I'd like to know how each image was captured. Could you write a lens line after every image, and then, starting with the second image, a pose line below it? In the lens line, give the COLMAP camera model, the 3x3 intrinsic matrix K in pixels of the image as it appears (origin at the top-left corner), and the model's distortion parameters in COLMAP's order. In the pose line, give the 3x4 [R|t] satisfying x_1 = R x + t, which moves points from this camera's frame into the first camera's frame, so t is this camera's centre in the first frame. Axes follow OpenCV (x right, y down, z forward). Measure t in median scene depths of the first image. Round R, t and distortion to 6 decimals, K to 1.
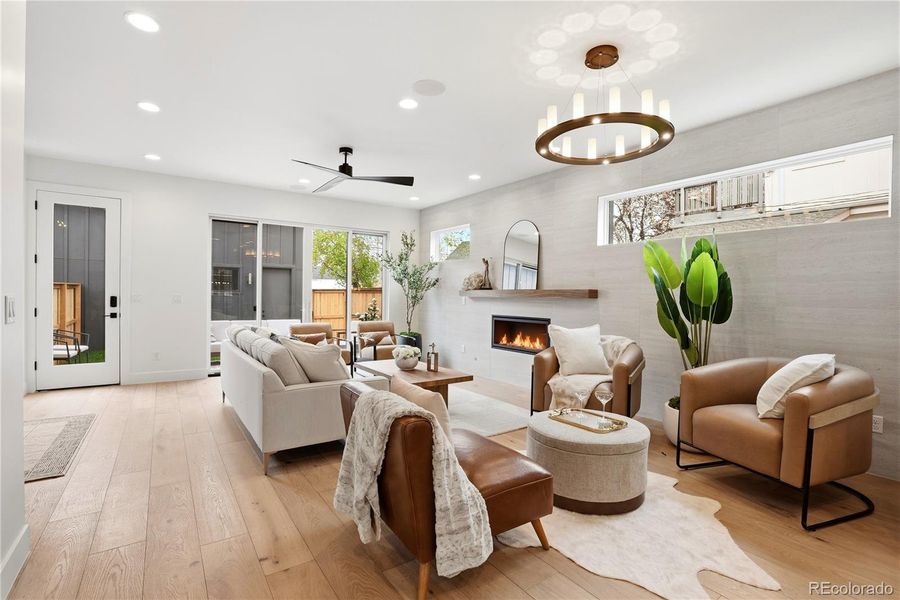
lens RADIAL K [[432.6, 0, 438.6], [0, 432.6, 299.4], [0, 0, 1]] dist [-0.002778, -0.000408]
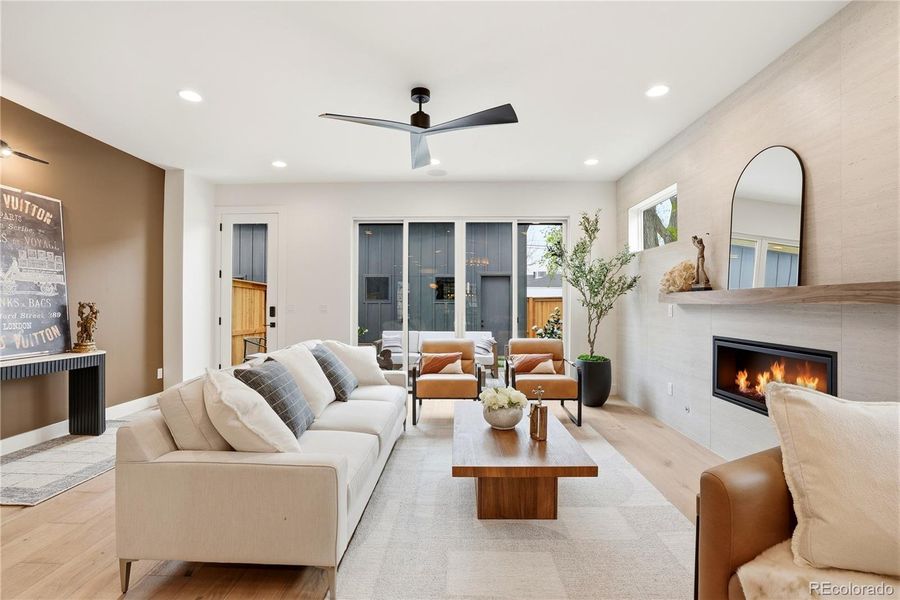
lens RADIAL K [[415.9, 0, 450.0], [0, 415.9, 300.0], [0, 0, 1]] dist [-0.058718, 0.021609]
pose [[0.817308, -0.015354, -0.575996, 0.148700], [0.003426, 0.999757, -0.021789, -0.000109], [0.576190, 0.015835, 0.817162, 0.376911]]
